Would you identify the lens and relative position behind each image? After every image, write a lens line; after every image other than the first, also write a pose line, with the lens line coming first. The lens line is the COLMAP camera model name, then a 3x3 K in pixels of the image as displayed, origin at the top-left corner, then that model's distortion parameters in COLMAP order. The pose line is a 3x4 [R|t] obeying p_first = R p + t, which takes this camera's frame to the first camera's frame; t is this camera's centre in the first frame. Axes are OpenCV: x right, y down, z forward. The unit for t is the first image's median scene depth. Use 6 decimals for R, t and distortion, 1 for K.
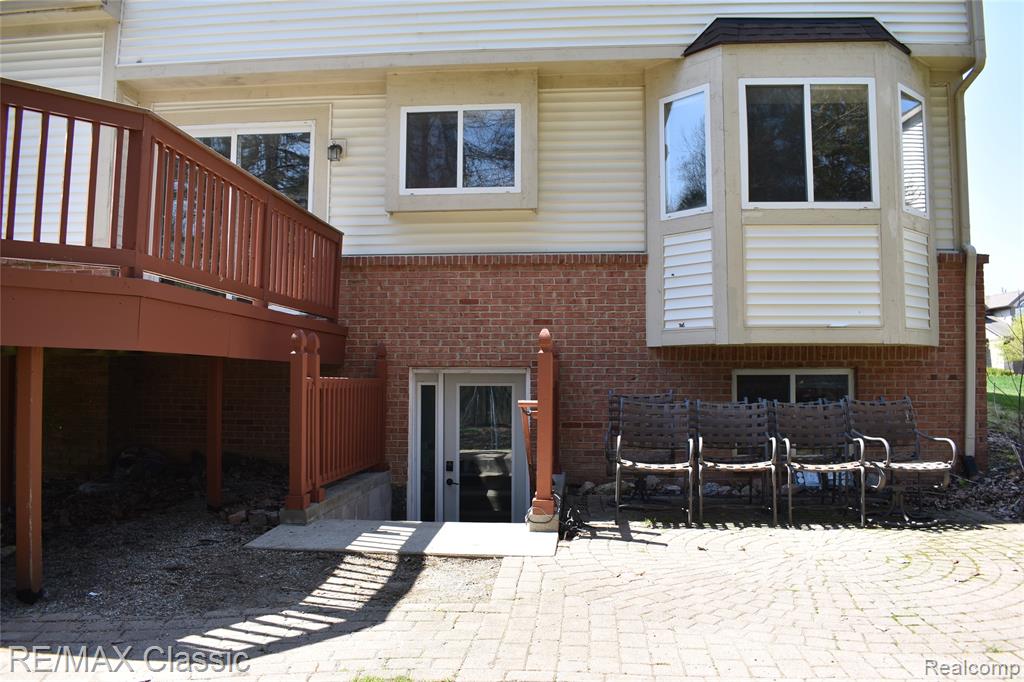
lens RADIAL K [[794.3, 0, 513.1], [0, 794.3, 341.7], [0, 0, 1]] dist [-0.098178, 0.018692]
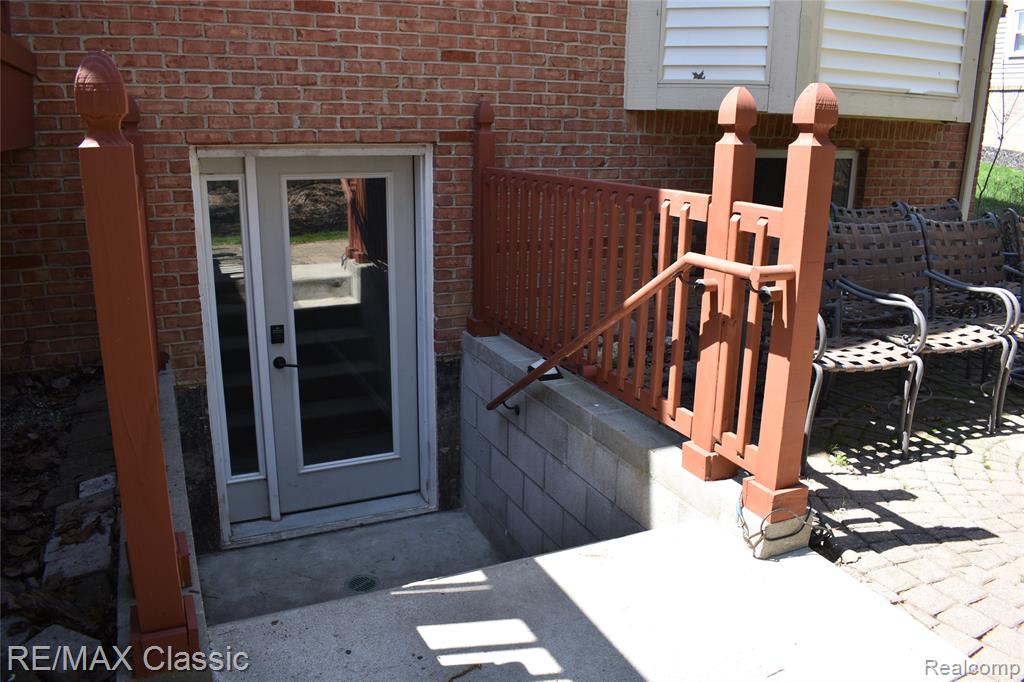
lens RADIAL K [[794.3, 0, 510.7], [0, 794.3, 340.7], [0, 0, 1]] dist [-0.098178, 0.018692]
pose [[0.873050, -0.118743, 0.472952, -0.200949], [-0.034246, 0.952573, 0.302377, -0.003588], [-0.486427, -0.280187, 0.827577, 0.504832]]
